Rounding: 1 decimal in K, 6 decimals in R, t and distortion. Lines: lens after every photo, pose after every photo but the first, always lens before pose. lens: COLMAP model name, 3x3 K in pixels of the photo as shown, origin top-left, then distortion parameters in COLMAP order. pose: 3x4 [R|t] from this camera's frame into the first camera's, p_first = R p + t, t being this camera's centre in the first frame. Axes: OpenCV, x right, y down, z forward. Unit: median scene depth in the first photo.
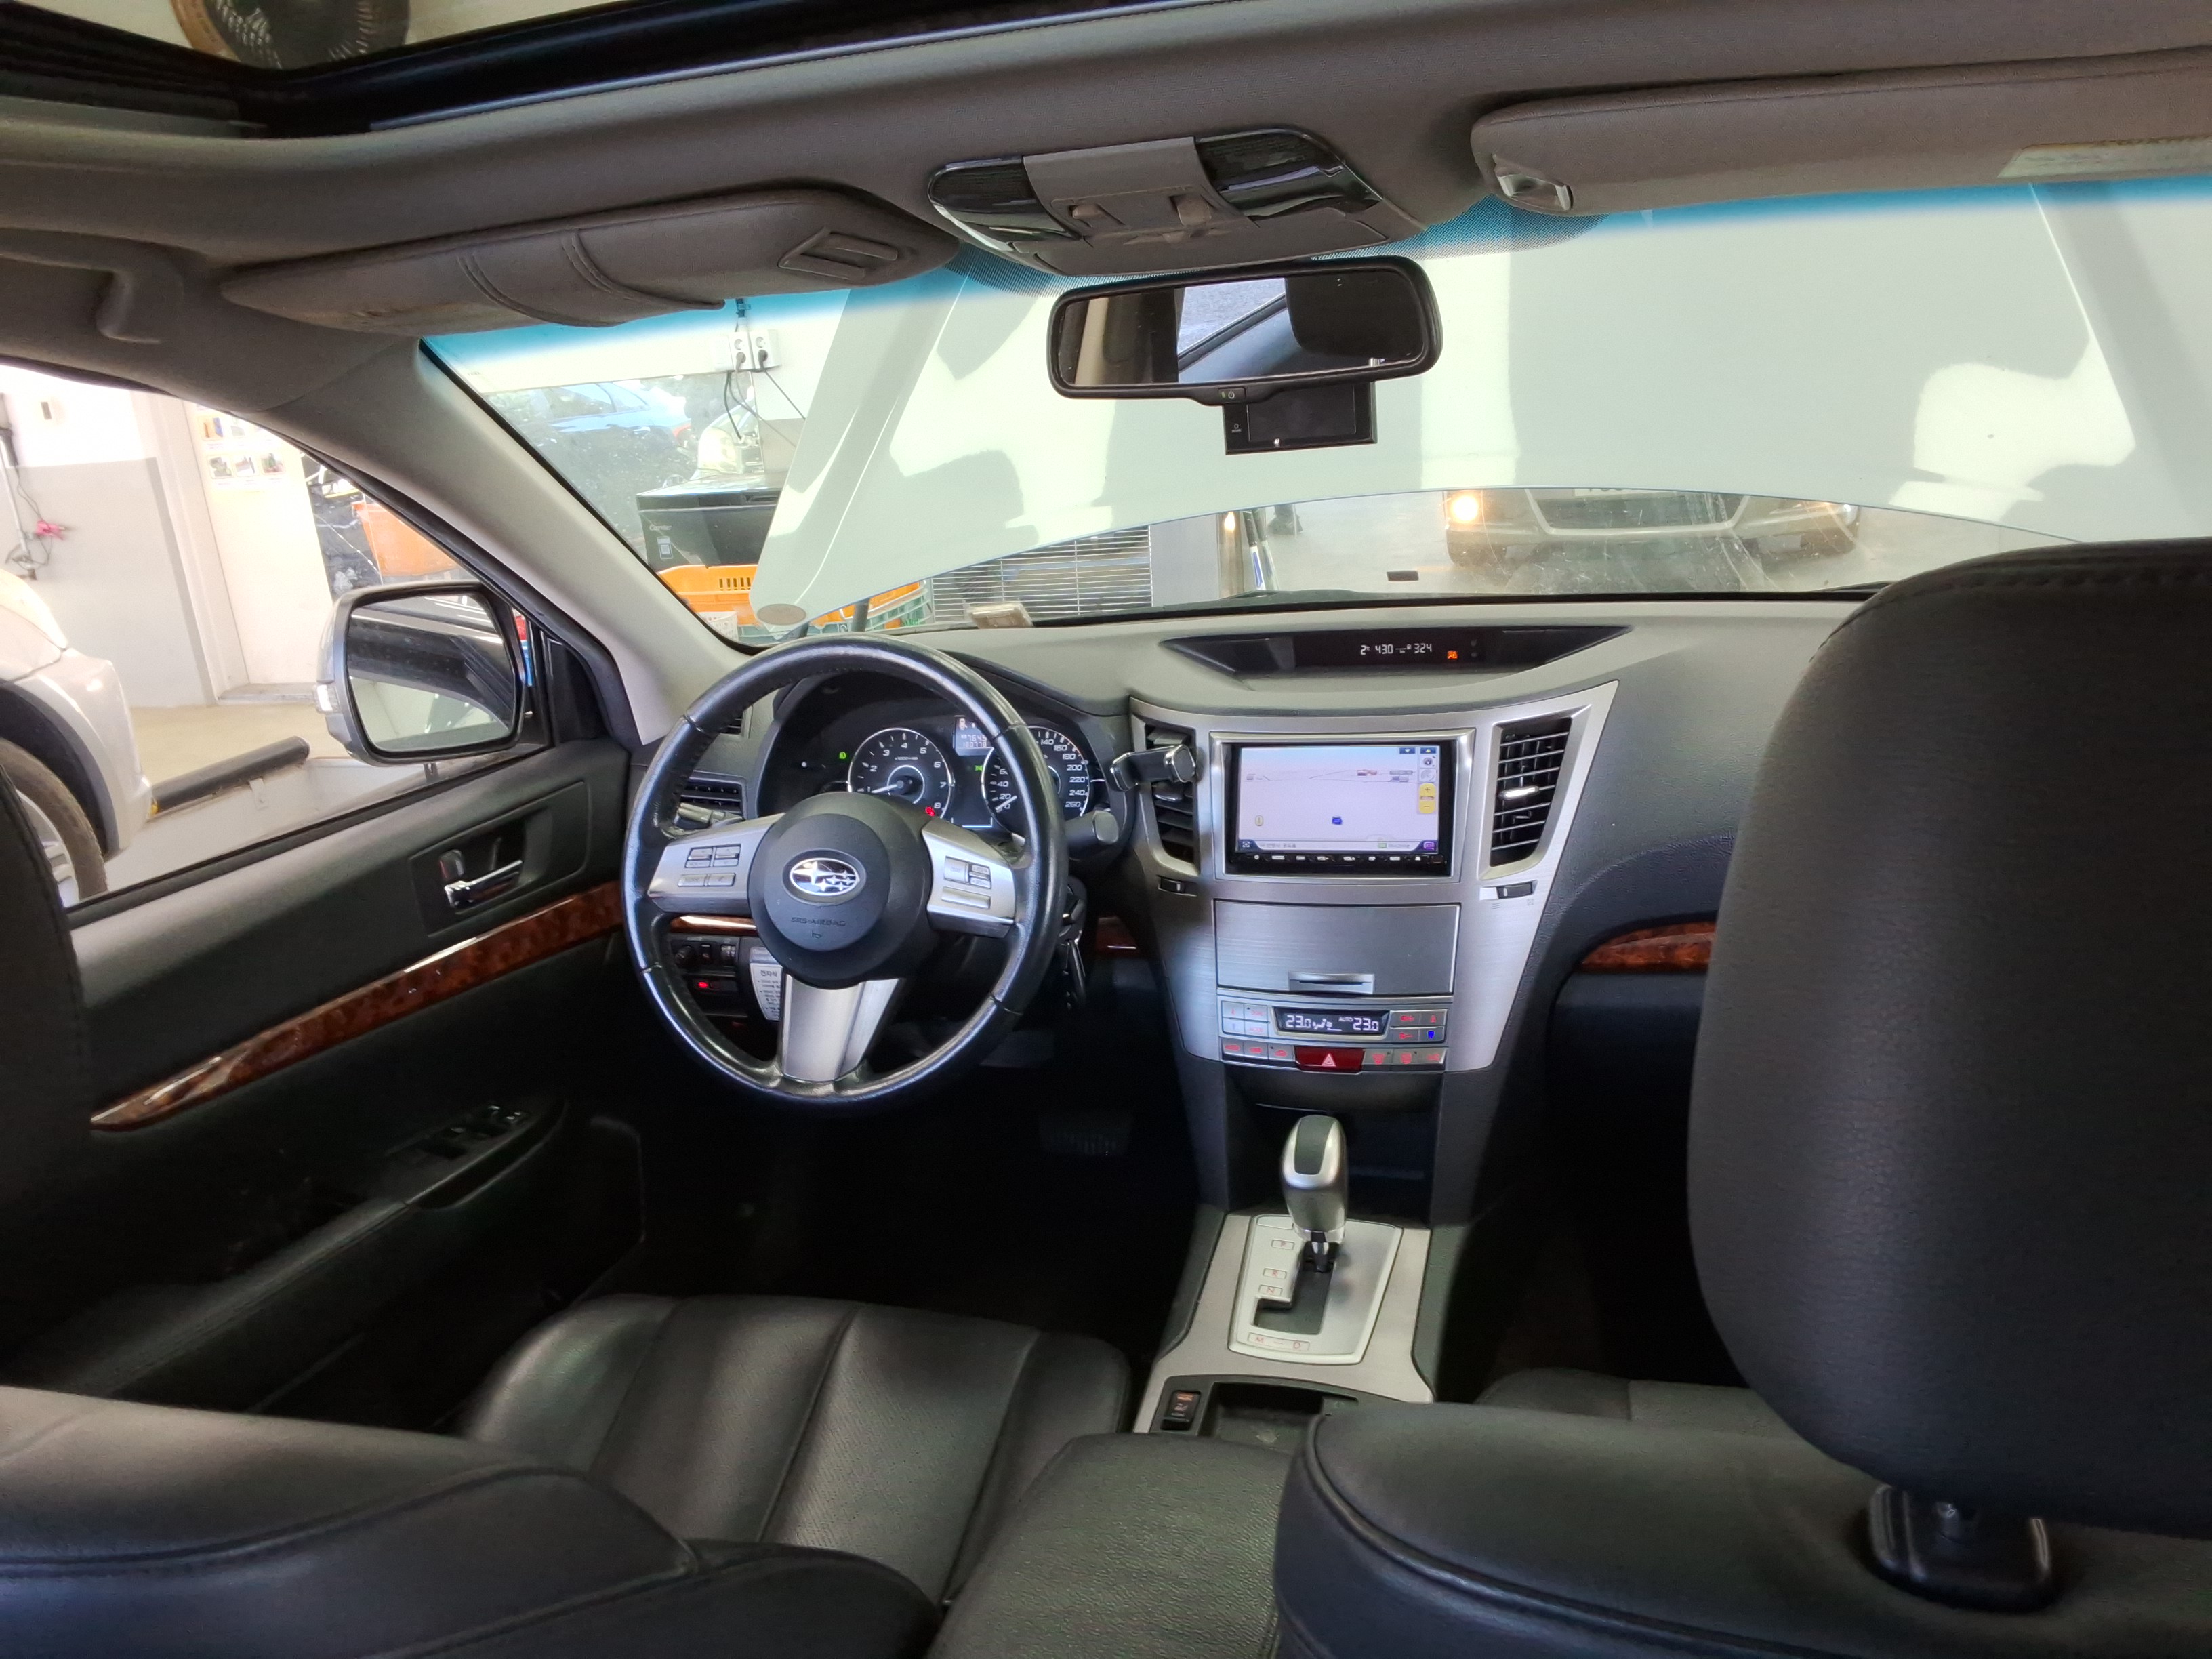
lens RADIAL K [[1821.3, 0, 1106.0], [0, 1821.3, 829.5], [0, 0, 1]] dist [0.004966, 0.002331]
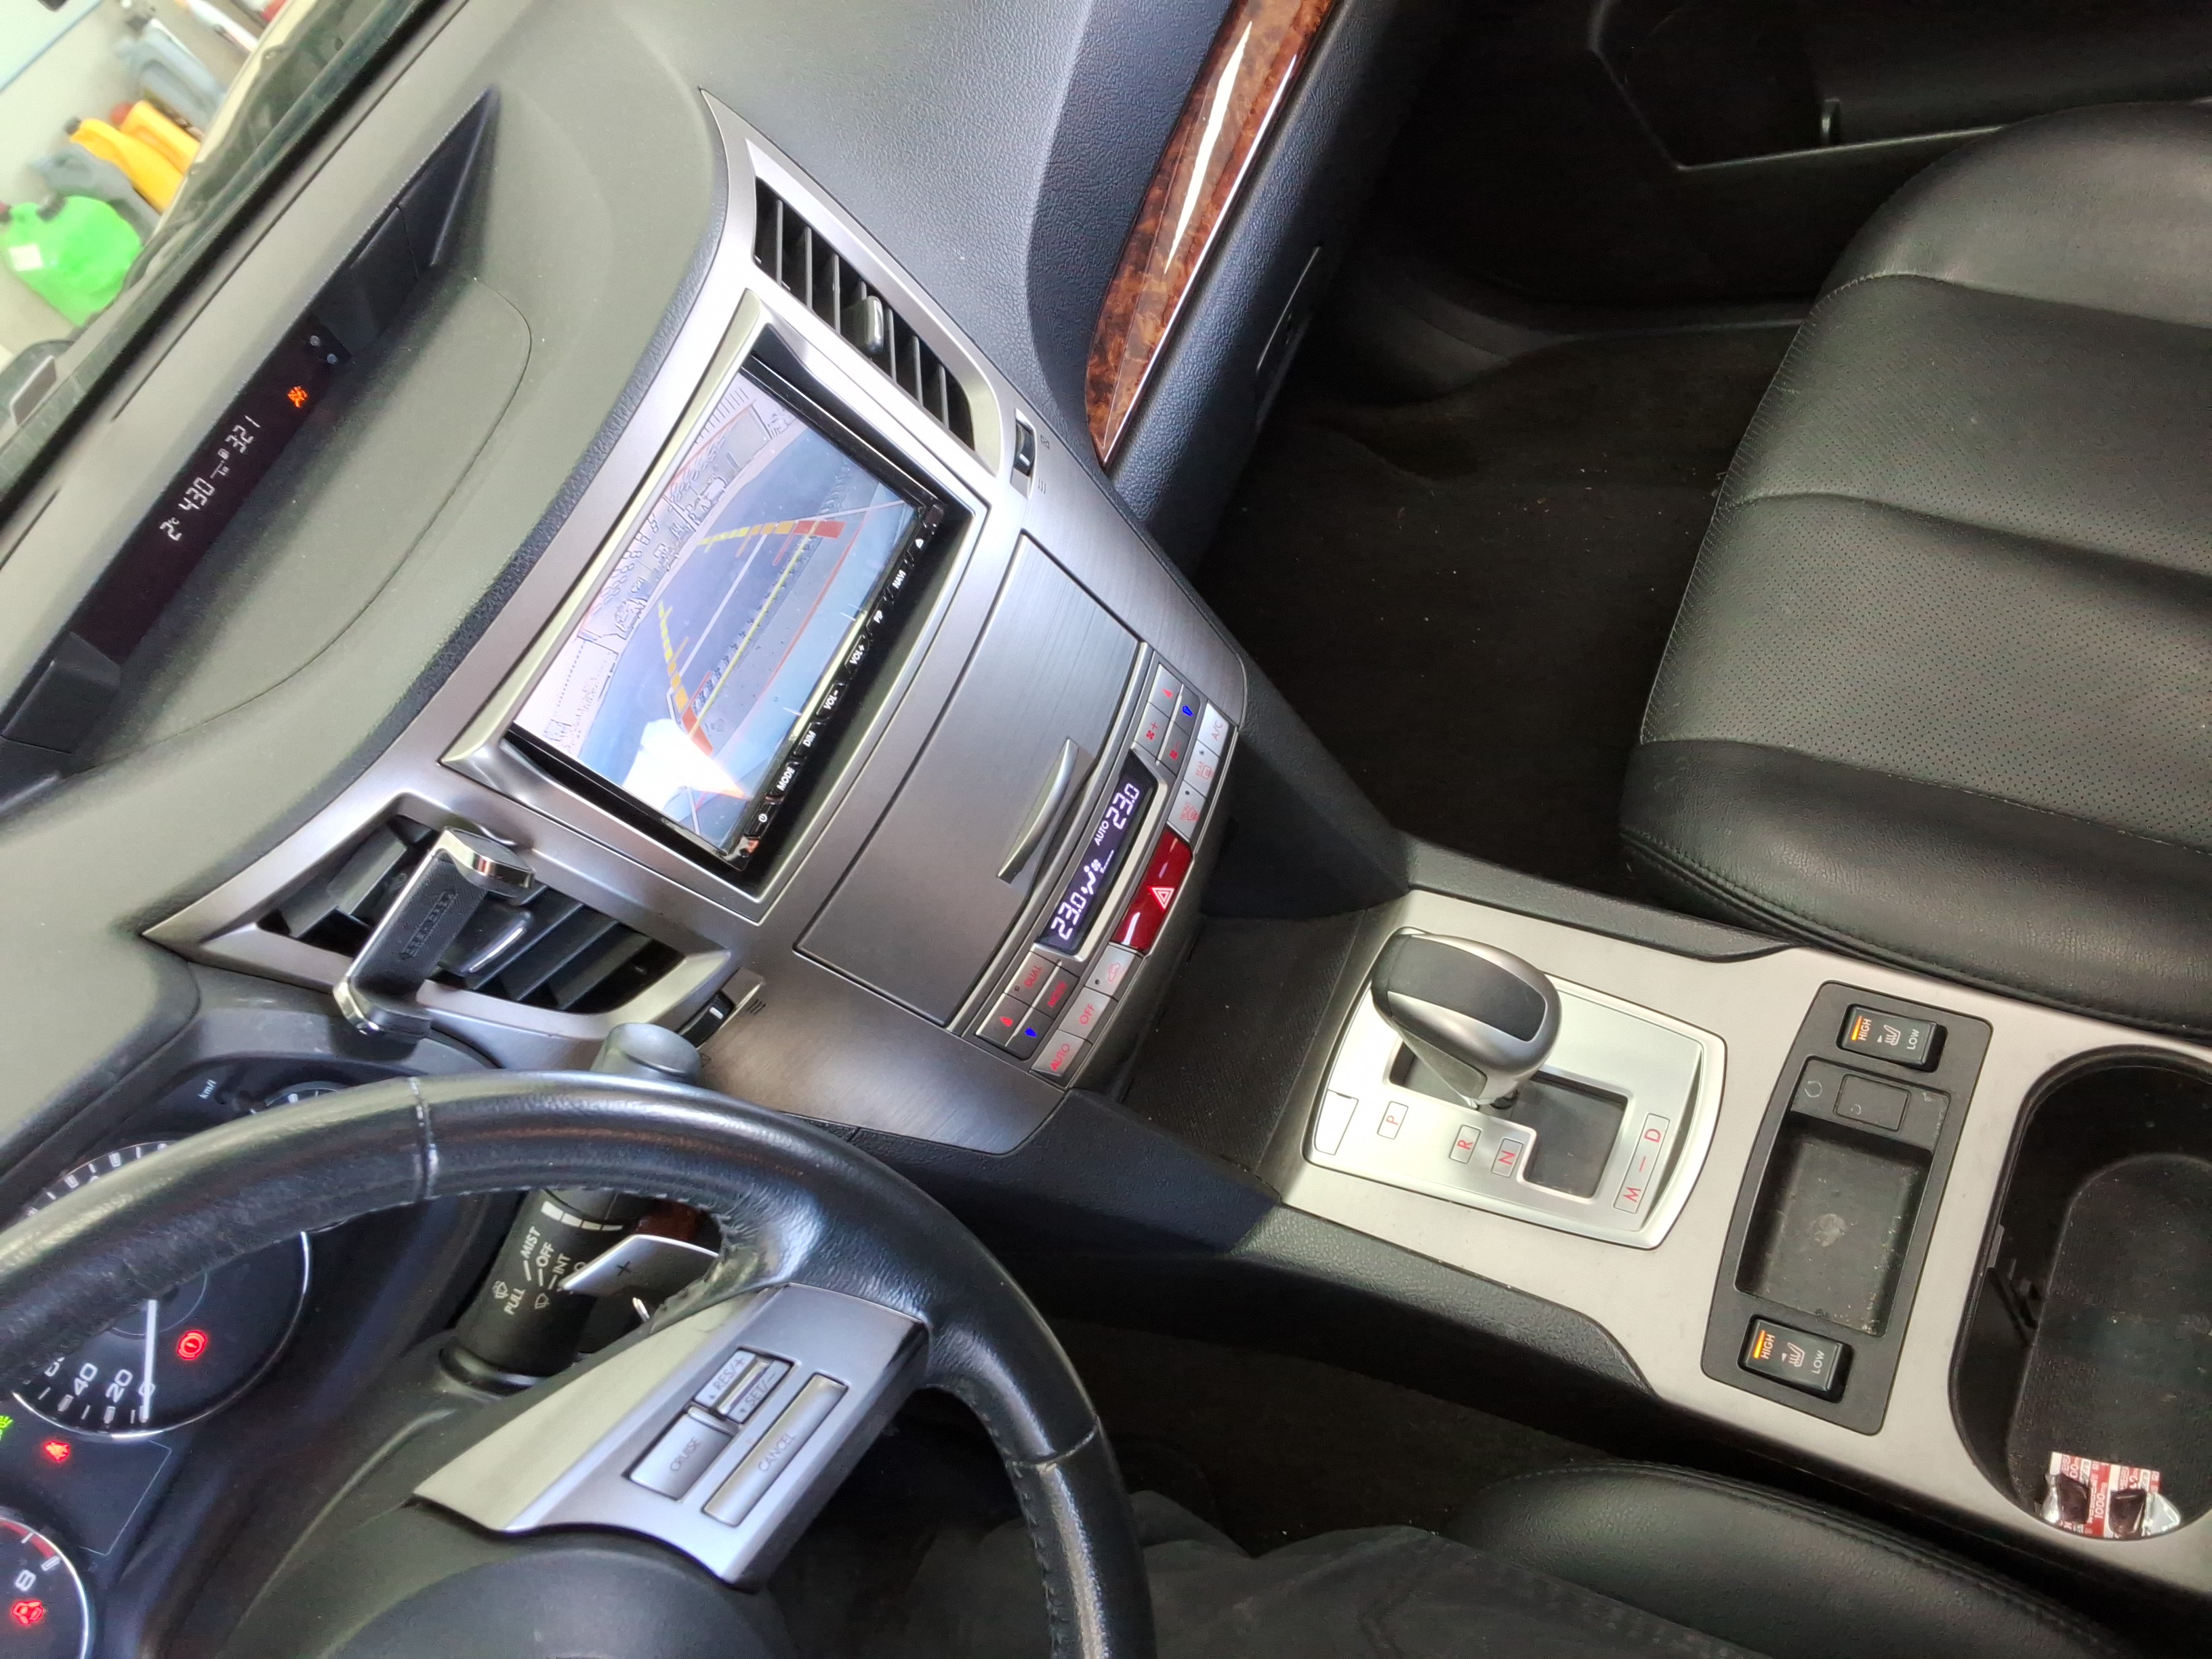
lens RADIAL K [[1821.3, 0, 1106.0], [0, 1821.3, 829.5], [0, 0, 1]] dist [0.004966, 0.002331]
pose [[0.222713, -0.803277, 0.552399, -0.155457], [0.686607, 0.531499, 0.496064, -0.152240], [-0.692076, 0.268801, 0.669907, 0.648948]]
